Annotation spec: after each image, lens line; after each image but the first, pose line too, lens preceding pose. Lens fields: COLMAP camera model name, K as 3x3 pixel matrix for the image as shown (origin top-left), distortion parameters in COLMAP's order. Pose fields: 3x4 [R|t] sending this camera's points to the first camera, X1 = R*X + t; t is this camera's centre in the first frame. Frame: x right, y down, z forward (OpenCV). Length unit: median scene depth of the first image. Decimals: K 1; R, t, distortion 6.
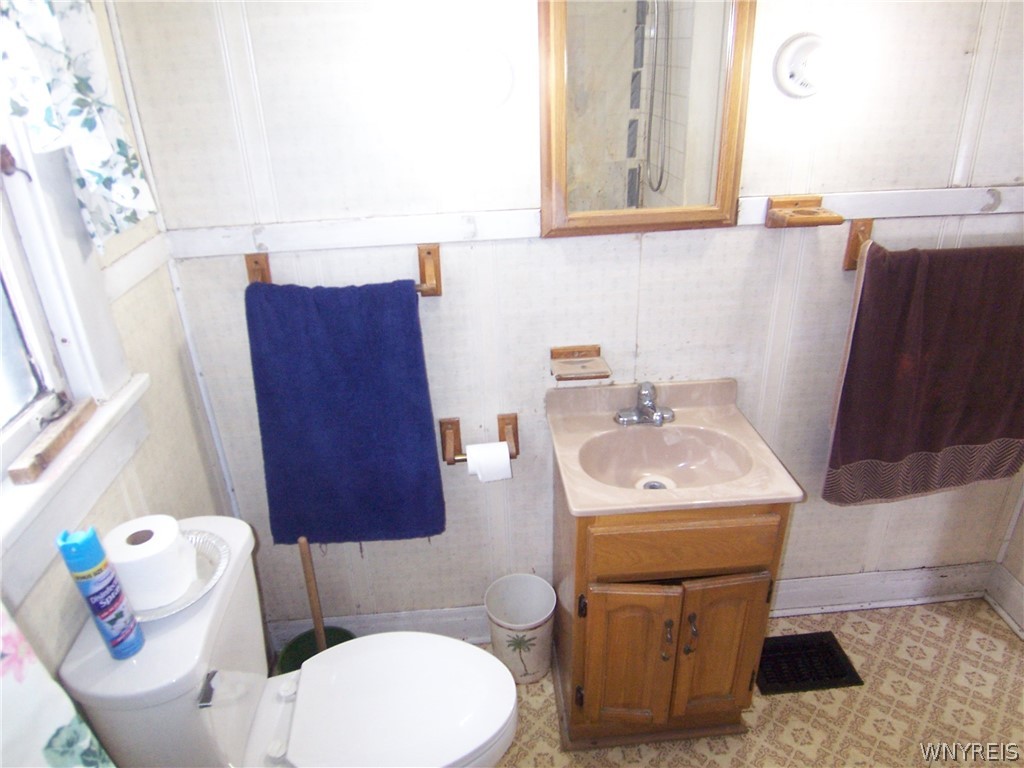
lens RADIAL K [[688.4, 0, 511.2], [0, 688.4, 377.9], [0, 0, 1]] dist [-0.018466, -0.036759]
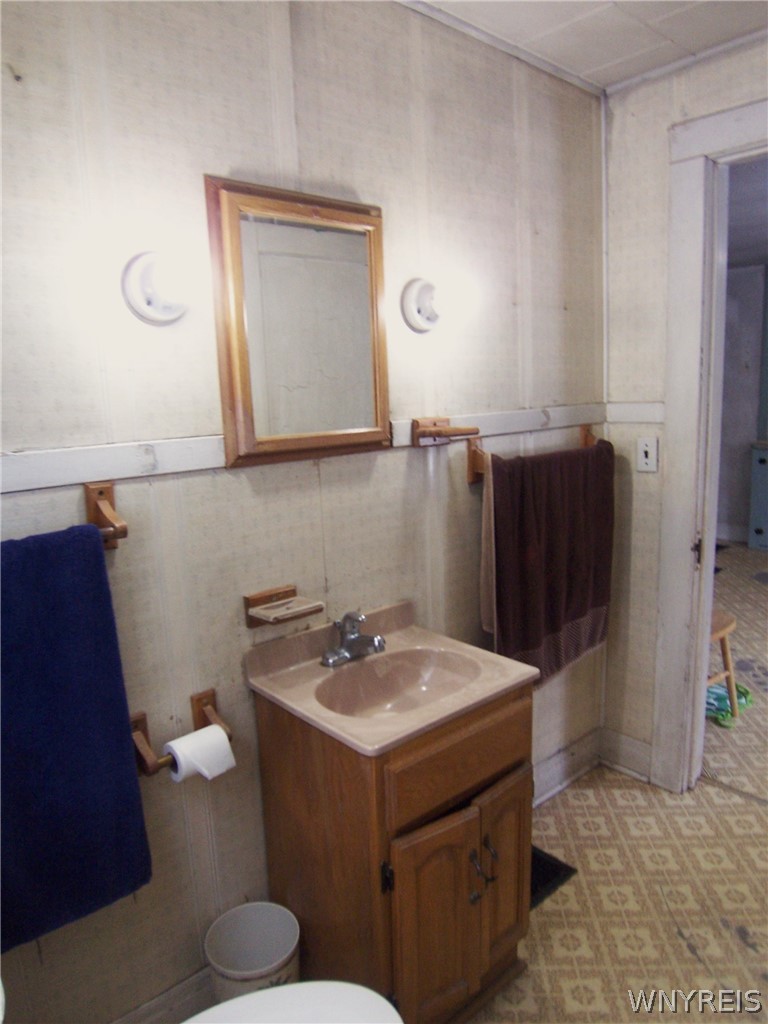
lens RADIAL K [[688.4, 0, 388.6], [0, 688.4, 515.1], [0, 0, 1]] dist [-0.018466, -0.036759]
pose [[0.793977, -0.104766, 0.598853, -0.301164], [0.272770, 0.941715, -0.196898, 0.077965], [-0.543321, 0.319682, 0.776277, 0.203426]]
